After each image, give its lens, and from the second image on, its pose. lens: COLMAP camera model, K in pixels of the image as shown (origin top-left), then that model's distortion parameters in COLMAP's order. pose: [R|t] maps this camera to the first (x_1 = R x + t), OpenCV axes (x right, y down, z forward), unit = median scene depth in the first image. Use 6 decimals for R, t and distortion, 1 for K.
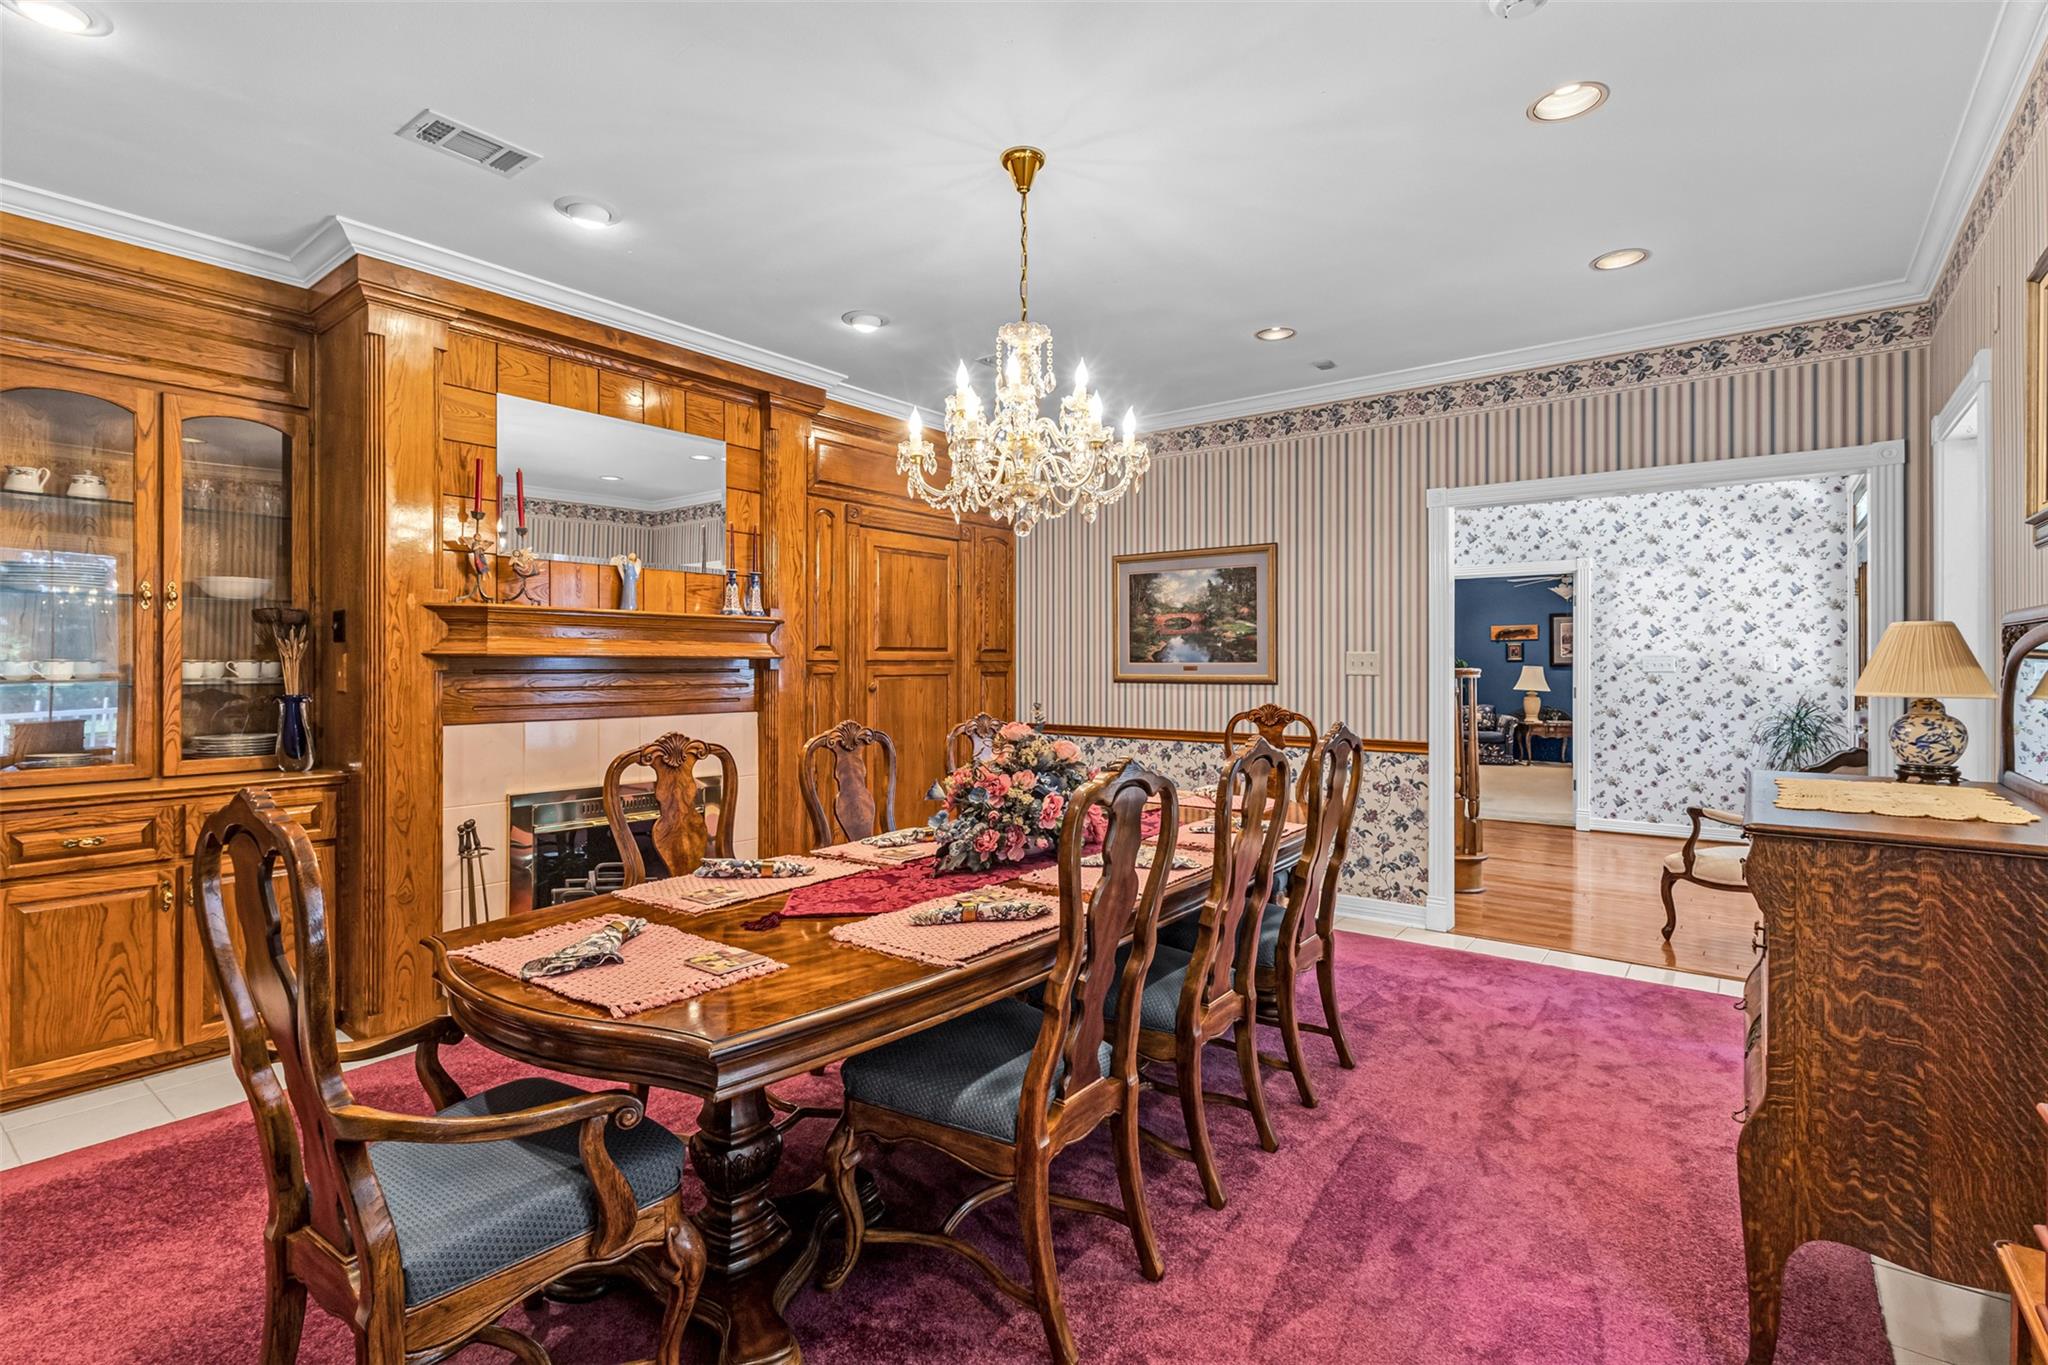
lens RADIAL K [[961.2, 0, 1026.8], [0, 961.2, 672.4], [0, 0, 1]] dist [0.001431, -0.001560]
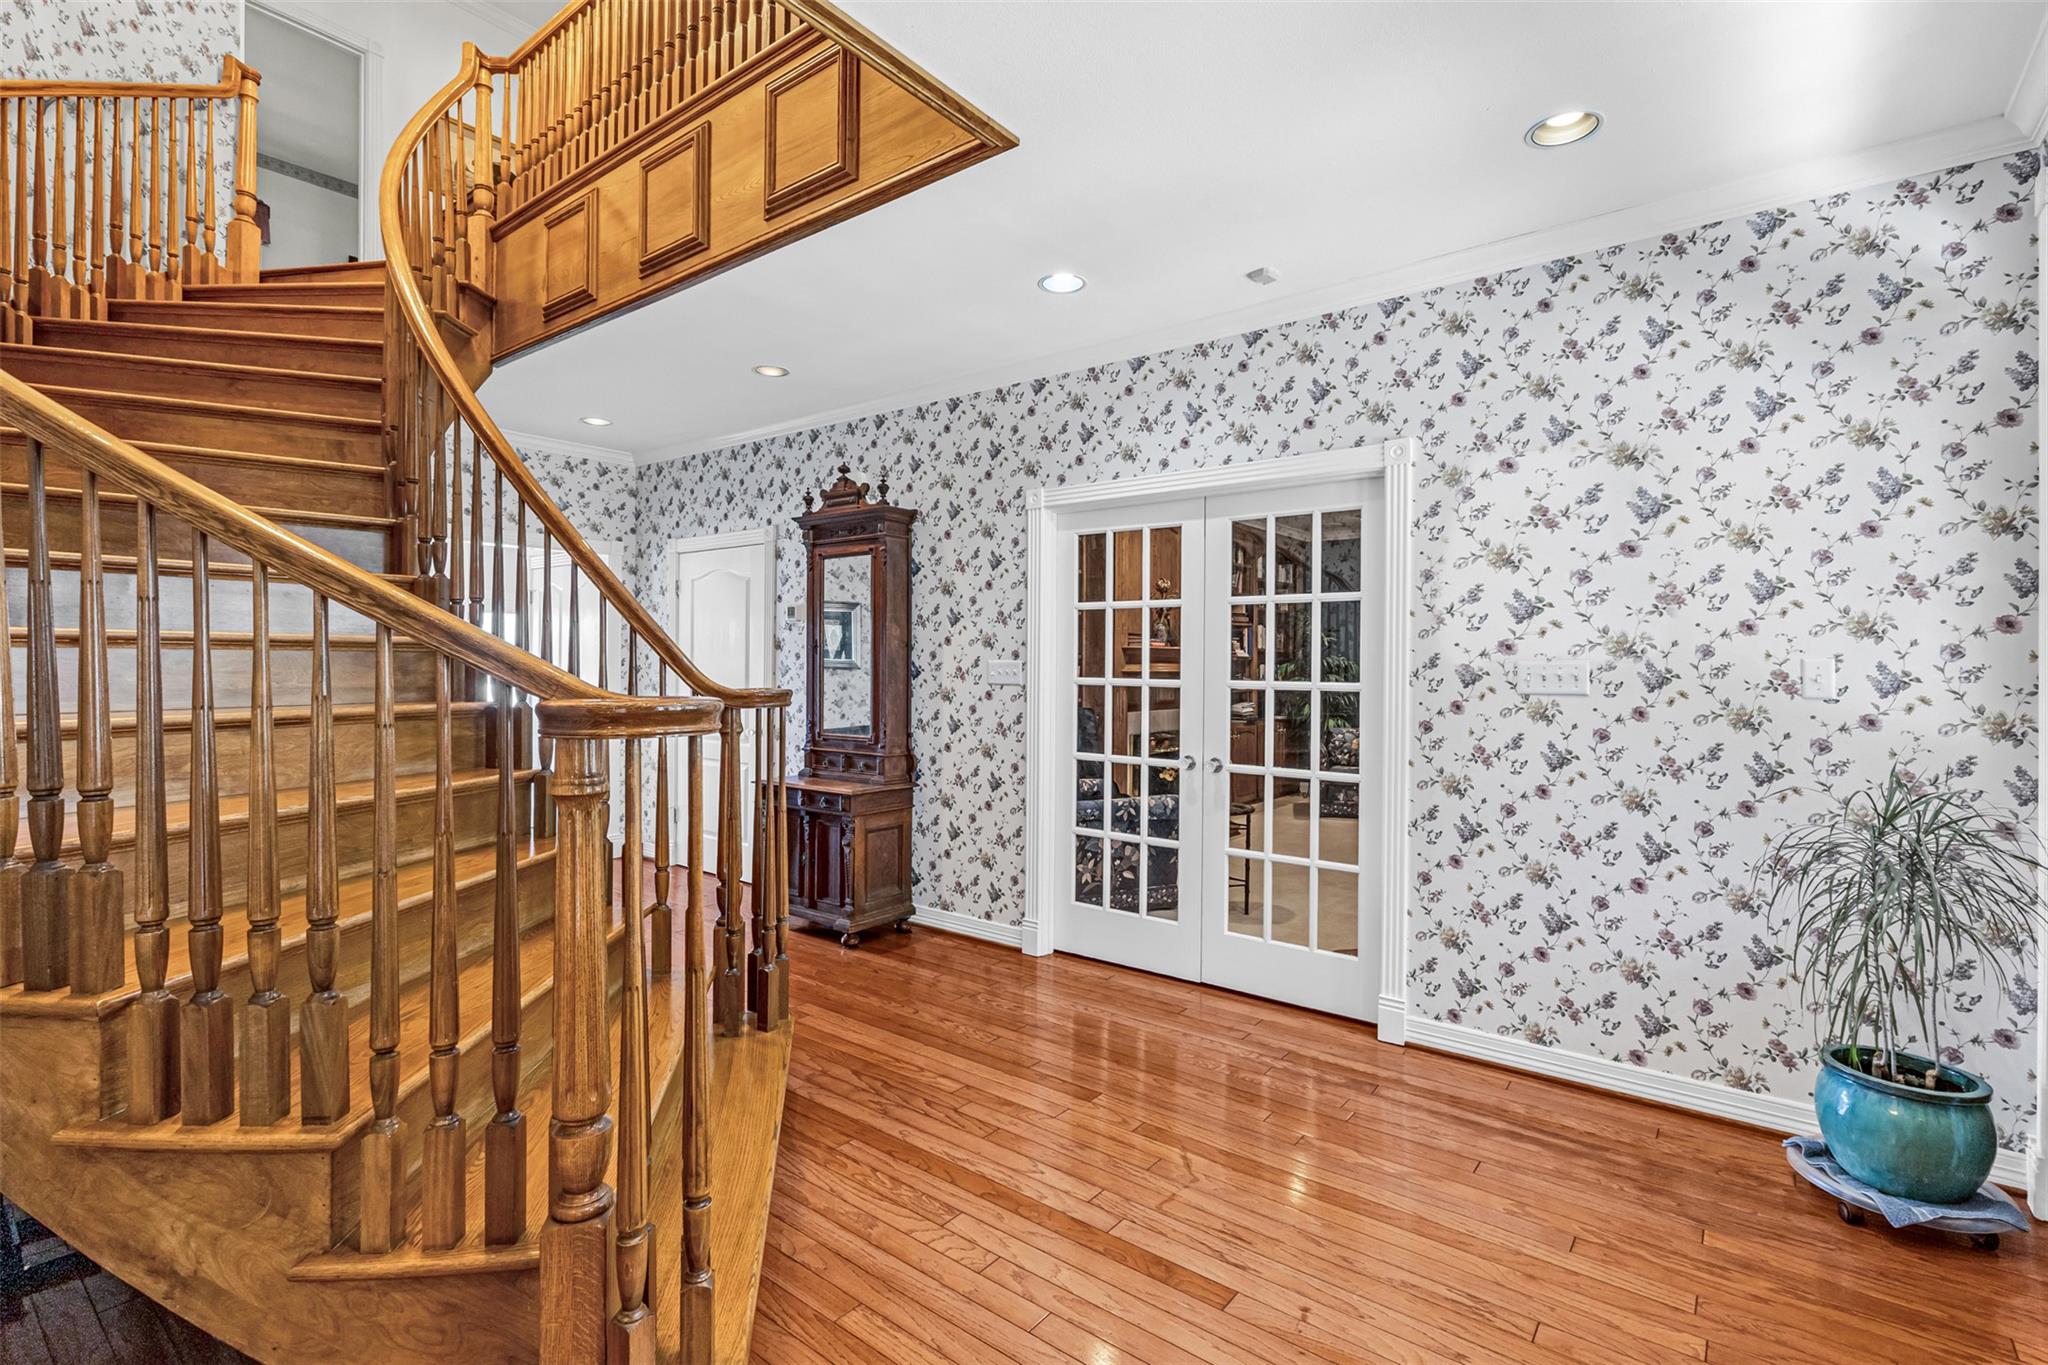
lens RADIAL K [[961.2, 0, 1023.5], [0, 961.2, 668.0], [0, 0, 1]] dist [0.001431, -0.001560]
pose [[0.998385, -0.002326, -0.056768, 0.462572], [0.002948, 0.999936, 0.010880, -0.018304], [0.056739, -0.011030, 0.998328, 0.579005]]
